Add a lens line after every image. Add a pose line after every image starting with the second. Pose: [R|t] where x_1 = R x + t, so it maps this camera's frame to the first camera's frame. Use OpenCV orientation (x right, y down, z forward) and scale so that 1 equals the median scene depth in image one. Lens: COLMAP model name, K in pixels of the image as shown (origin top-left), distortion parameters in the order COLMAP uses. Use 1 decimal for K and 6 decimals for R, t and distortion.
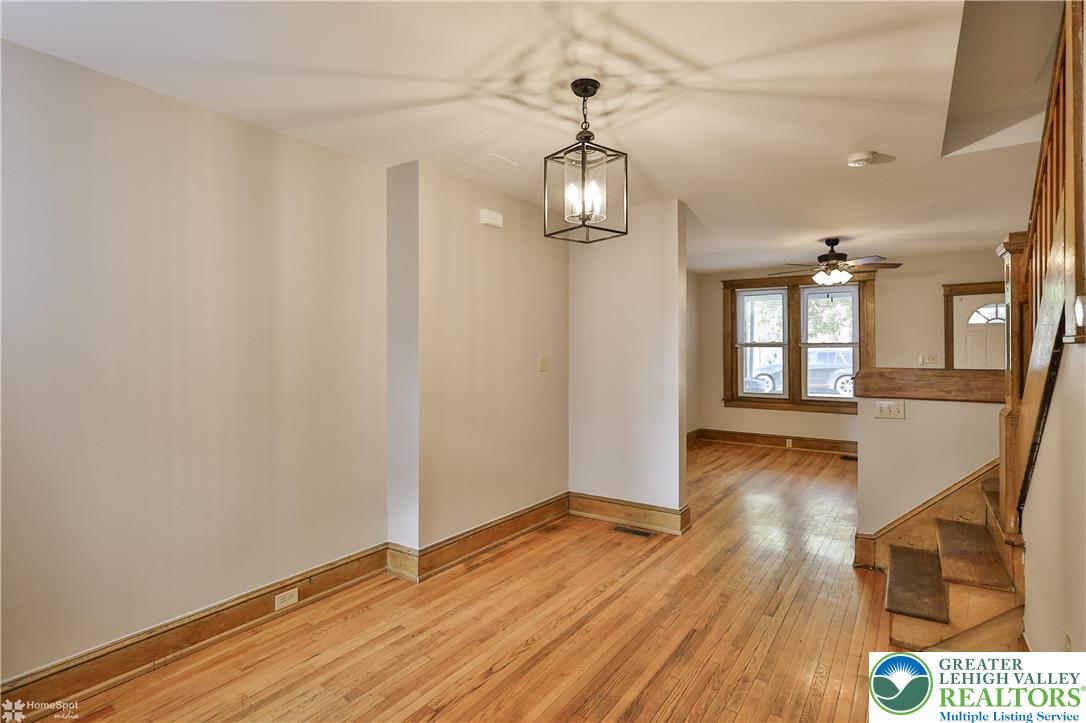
lens RADIAL K [[538.8, 0, 547.9], [0, 538.8, 352.6], [0, 0, 1]] dist [-0.000064, 0.000497]
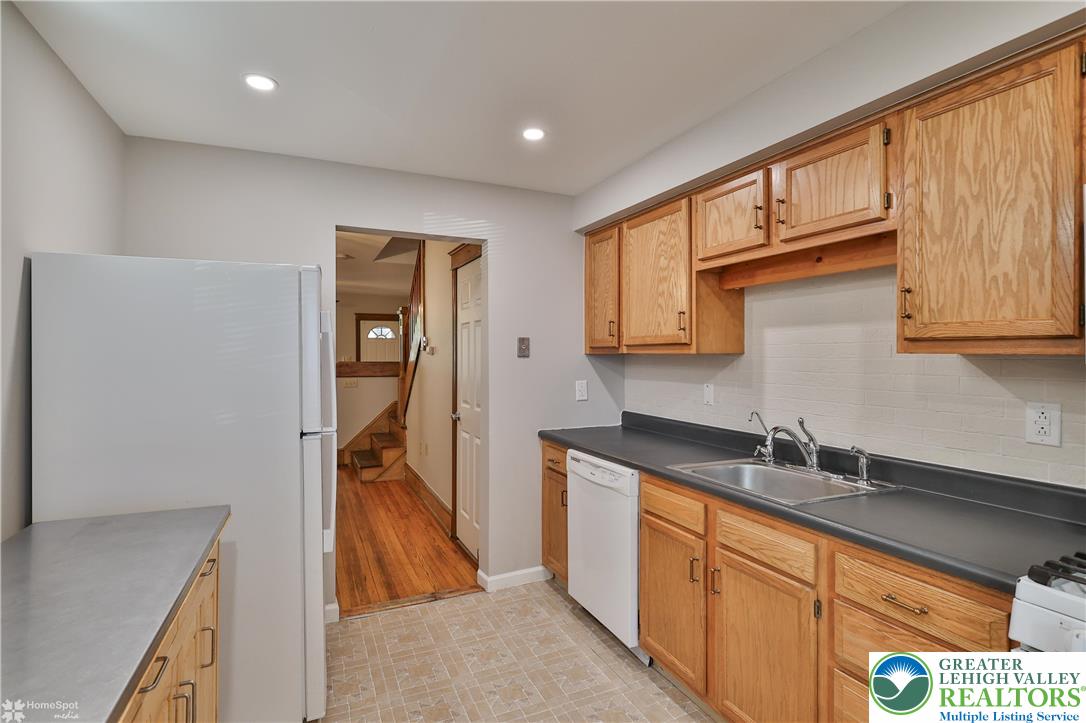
lens RADIAL K [[536.3, 0, 542.0], [0, 536.3, 363.5], [0, 0, 1]] dist [-0.000285, 0.000506]
pose [[0.524066, -0.008052, 0.851639, -0.660202], [-0.002610, 0.999935, 0.011061, 0.011915], [-0.851673, -0.008020, 0.524011, -0.615753]]
